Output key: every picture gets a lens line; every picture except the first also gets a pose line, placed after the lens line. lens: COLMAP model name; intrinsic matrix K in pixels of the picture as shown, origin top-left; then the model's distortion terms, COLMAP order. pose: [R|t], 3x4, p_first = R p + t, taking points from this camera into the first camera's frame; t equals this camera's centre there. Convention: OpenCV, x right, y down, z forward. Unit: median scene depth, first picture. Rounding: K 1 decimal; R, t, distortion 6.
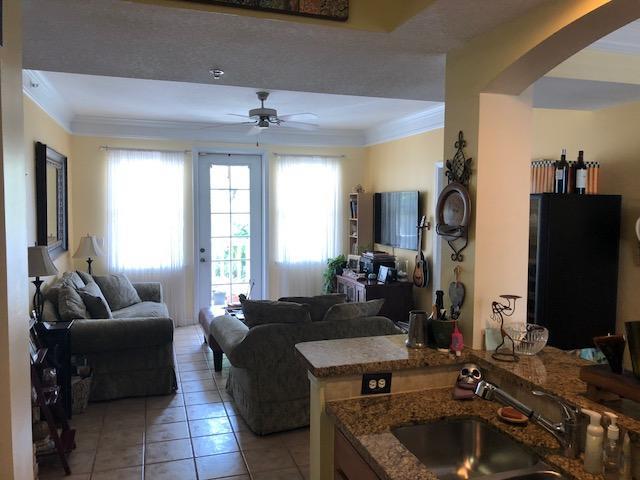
lens RADIAL K [[511.3, 0, 322.0], [0, 511.3, 238.5], [0, 0, 1]] dist [0.018277, -0.001088]
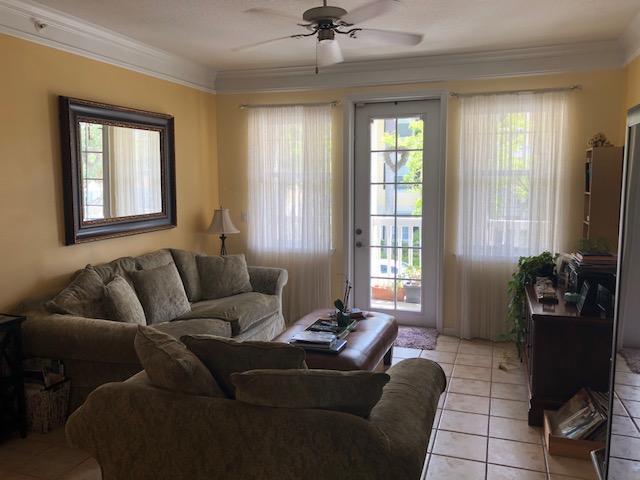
lens RADIAL K [[511.3, 0, 318.6], [0, 511.3, 239.1], [0, 0, 1]] dist [0.018277, -0.001088]
pose [[0.796650, 0.063242, -0.601124, 0.186776], [-0.032049, 0.997532, 0.062473, -0.012410], [0.603591, -0.030504, 0.796710, 0.356374]]
